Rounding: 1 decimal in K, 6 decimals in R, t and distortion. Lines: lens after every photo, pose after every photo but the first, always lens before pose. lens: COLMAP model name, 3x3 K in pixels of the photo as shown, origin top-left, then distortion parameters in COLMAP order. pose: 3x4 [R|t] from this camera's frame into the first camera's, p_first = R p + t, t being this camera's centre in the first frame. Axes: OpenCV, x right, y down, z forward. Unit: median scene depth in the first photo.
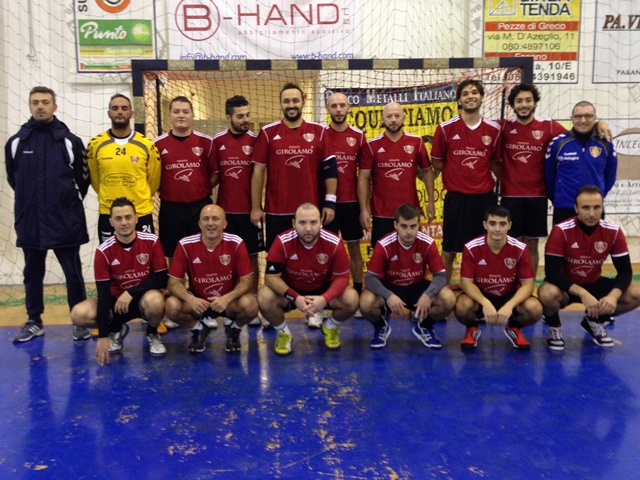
lens RADIAL K [[787.5, 0, 320.0], [0, 787.5, 240.0], [0, 0, 1]] dist [0.095169, -0.082840]
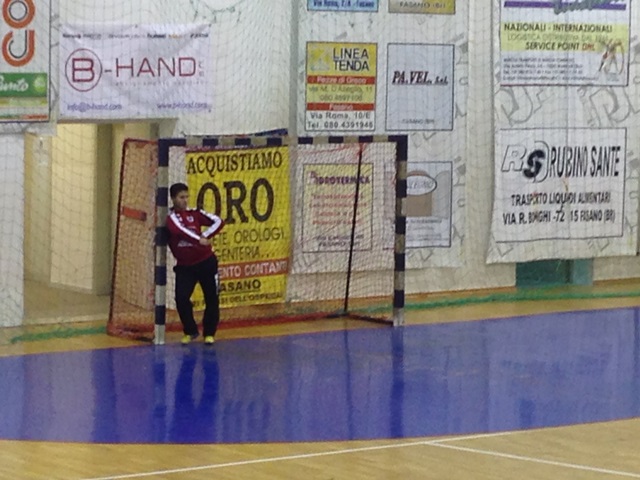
lens RADIAL K [[2748.3, 0, 320.0], [0, 2748.3, 240.0], [0, 0, 1]] dist [-0.048626, -5.154827]
pose [[0.831469, -0.019567, 0.555227, -1.899400], [0.036360, 0.999154, -0.019238, 0.025340], [-0.554381, 0.036183, 0.831476, -2.165499]]
